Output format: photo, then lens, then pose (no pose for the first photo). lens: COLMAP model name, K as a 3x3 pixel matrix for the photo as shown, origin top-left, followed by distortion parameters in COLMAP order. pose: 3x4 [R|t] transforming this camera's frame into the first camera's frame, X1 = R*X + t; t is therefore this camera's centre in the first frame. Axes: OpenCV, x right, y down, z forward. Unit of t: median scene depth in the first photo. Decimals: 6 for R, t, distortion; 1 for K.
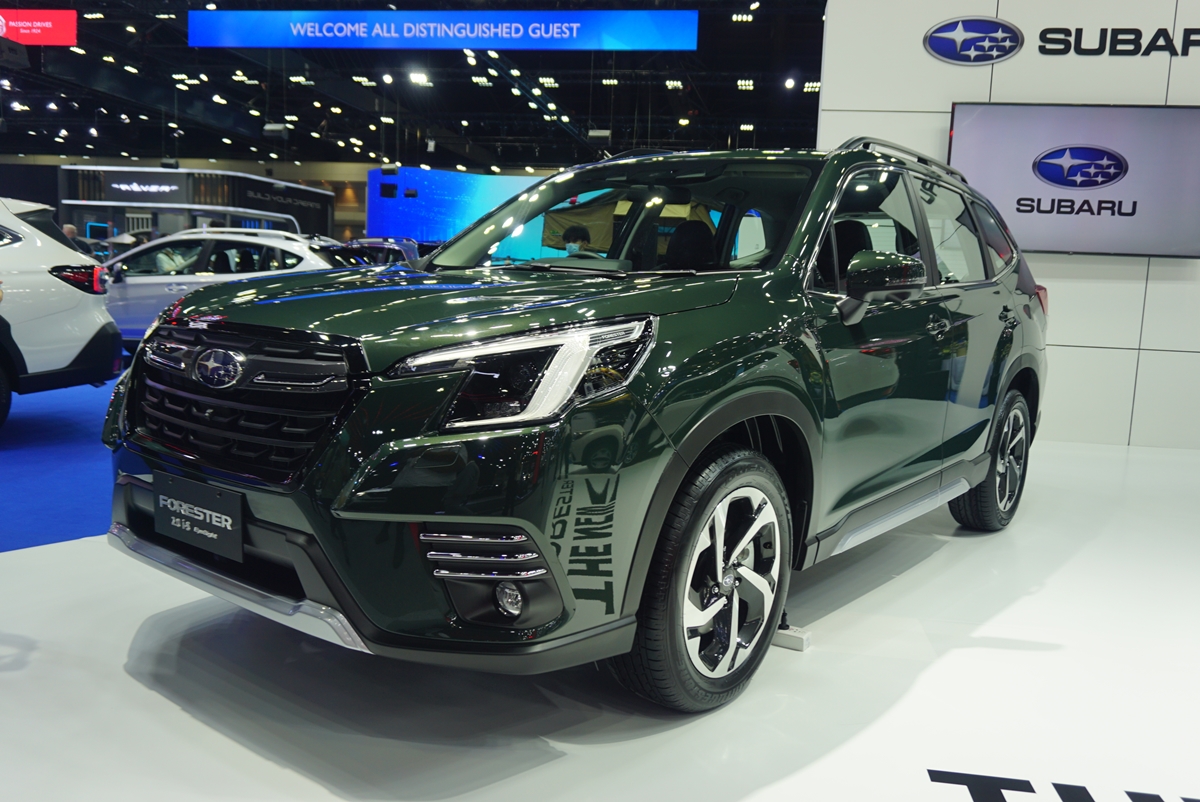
lens RADIAL K [[948.3, 0, 600.0], [0, 948.3, 401.0], [0, 0, 1]] dist [-0.014048, 0.002065]
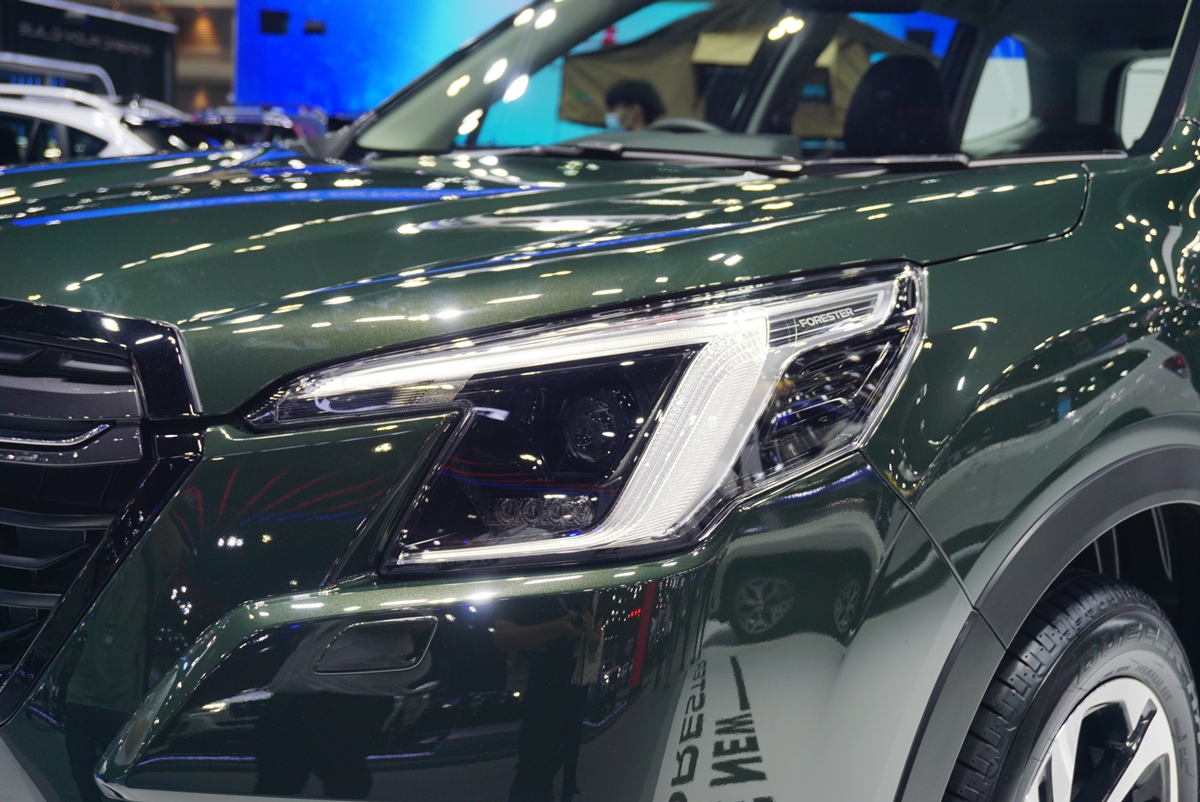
lens RADIAL K [[1697.4, 0, 600.0], [0, 1697.4, 401.0], [0, 0, 1]] dist [0.002145, 0.013054]
pose [[0.999558, 0.002917, -0.029597, -0.032094], [-0.002920, 0.999996, -0.000047, -0.019415], [0.029597, 0.000133, 0.999562, 0.167933]]
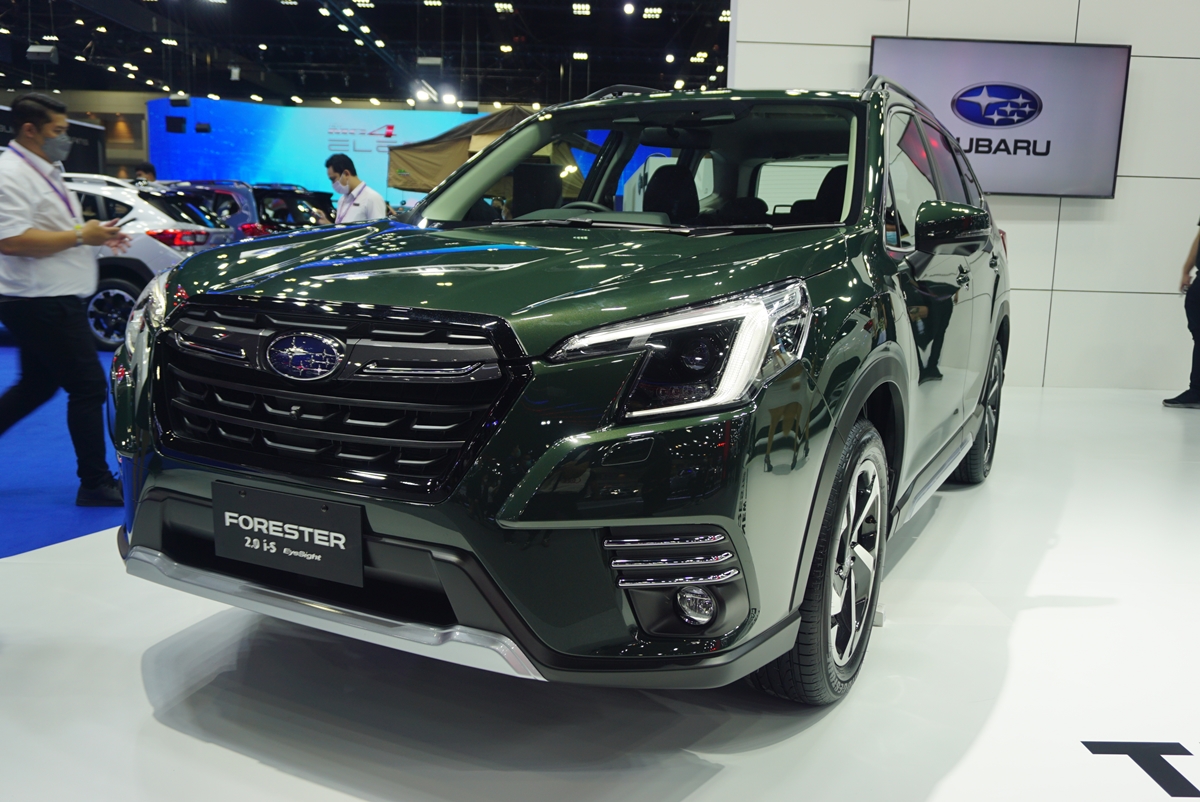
lens RADIAL K [[1019.0, 0, 600.0], [0, 1019.0, 401.0], [0, 0, 1]] dist [-0.011454, 0.000037]
pose [[0.983223, -0.045255, 0.176706, -0.181758], [0.036906, 0.998054, 0.050253, -0.018069], [-0.178637, -0.042889, 0.982980, 0.044656]]
